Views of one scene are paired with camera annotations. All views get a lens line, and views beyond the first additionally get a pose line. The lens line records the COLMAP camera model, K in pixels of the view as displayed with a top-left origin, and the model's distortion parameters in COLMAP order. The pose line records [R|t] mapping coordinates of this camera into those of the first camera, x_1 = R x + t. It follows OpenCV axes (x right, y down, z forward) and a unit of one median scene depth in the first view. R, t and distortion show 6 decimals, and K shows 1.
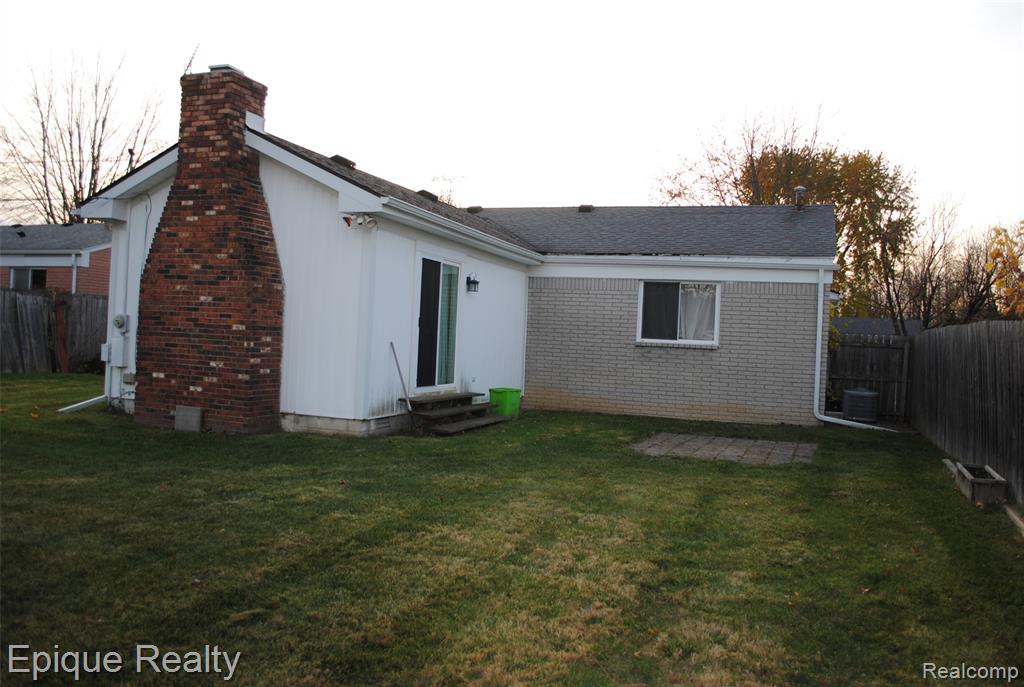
lens RADIAL K [[823.1, 0, 512.3], [0, 823.1, 340.6], [0, 0, 1]] dist [-0.087229, 0.011814]
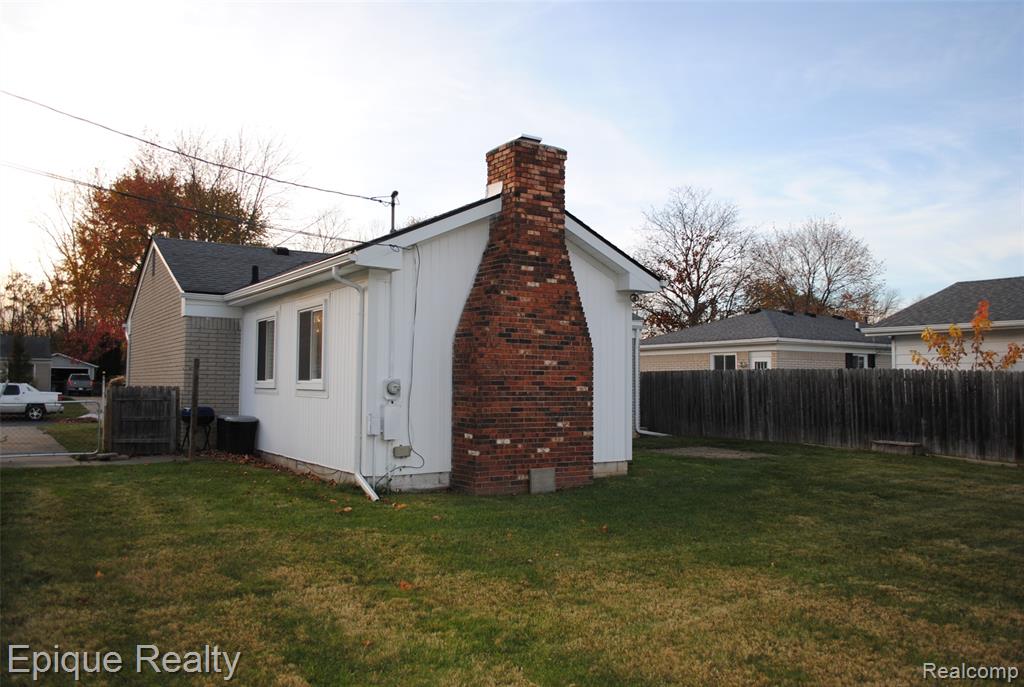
lens RADIAL K [[823.1, 0, 512.7], [0, 823.1, 344.7], [0, 0, 1]] dist [-0.087229, 0.011814]
pose [[0.599951, -0.002384, 0.800033, -1.245283], [0.024240, 0.999591, -0.015199, -0.059430], [-0.799669, 0.028511, 0.599763, 0.401990]]
